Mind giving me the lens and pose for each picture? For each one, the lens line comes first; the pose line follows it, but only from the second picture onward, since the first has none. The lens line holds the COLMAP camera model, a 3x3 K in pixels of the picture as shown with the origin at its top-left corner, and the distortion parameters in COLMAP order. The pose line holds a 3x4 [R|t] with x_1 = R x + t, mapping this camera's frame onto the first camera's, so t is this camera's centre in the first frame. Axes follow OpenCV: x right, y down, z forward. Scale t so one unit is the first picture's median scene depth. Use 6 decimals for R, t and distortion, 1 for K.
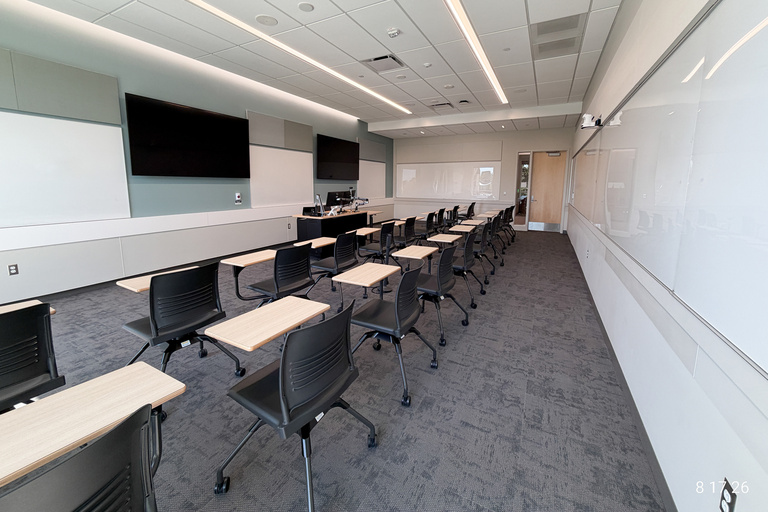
lens RADIAL K [[307.4, 0, 385.6], [0, 307.4, 226.0], [0, 0, 1]] dist [-0.000708, 0.000074]
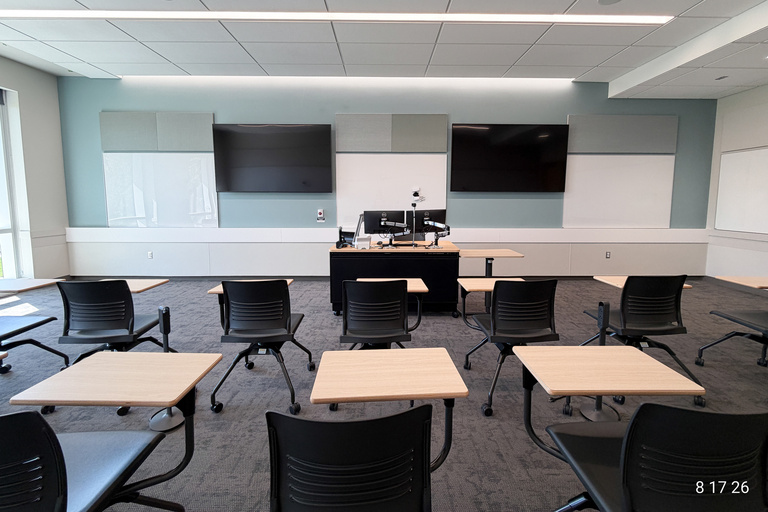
lens RADIAL K [[307.4, 0, 385.6], [0, 307.4, 226.0], [0, 0, 1]] dist [-0.000708, 0.000074]
pose [[0.471296, 0.074242, -0.878845, 0.234945], [-0.119451, 0.992643, 0.019798, -0.058936], [0.873849, 0.095648, 0.476697, 0.442631]]
